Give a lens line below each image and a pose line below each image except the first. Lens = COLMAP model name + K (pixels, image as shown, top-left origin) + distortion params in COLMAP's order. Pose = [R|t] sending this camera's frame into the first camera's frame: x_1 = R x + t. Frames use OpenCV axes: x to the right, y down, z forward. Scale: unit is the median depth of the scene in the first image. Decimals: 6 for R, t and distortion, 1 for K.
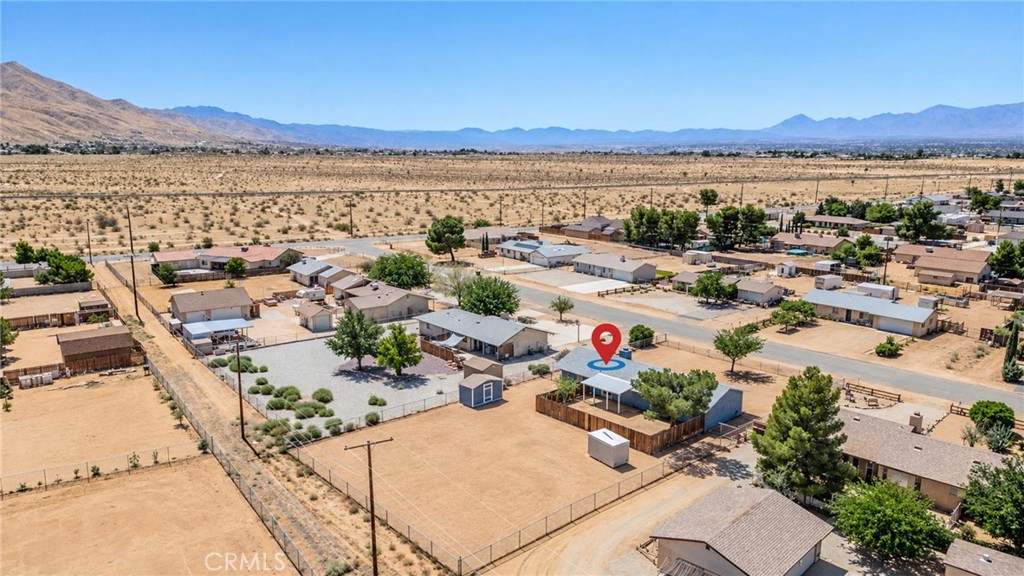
lens RADIAL K [[699.0, 0, 512.0], [0, 699.0, 288.0], [0, 0, 1]] dist [0.007339, -0.000716]
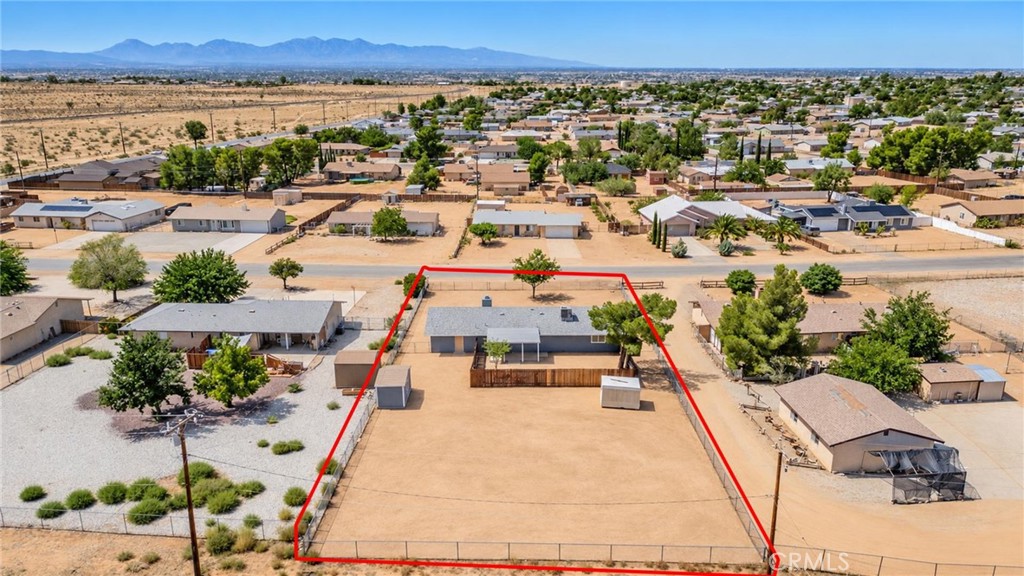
lens RADIAL K [[710.8, 0, 512.0], [0, 710.8, 288.0], [0, 0, 1]] dist [-0.026793, 0.001123]
pose [[0.658960, -0.206800, 0.723192, -0.453509], [0.135828, 0.978373, 0.156006, -0.061130], [-0.739813, -0.004572, 0.672797, 0.320208]]
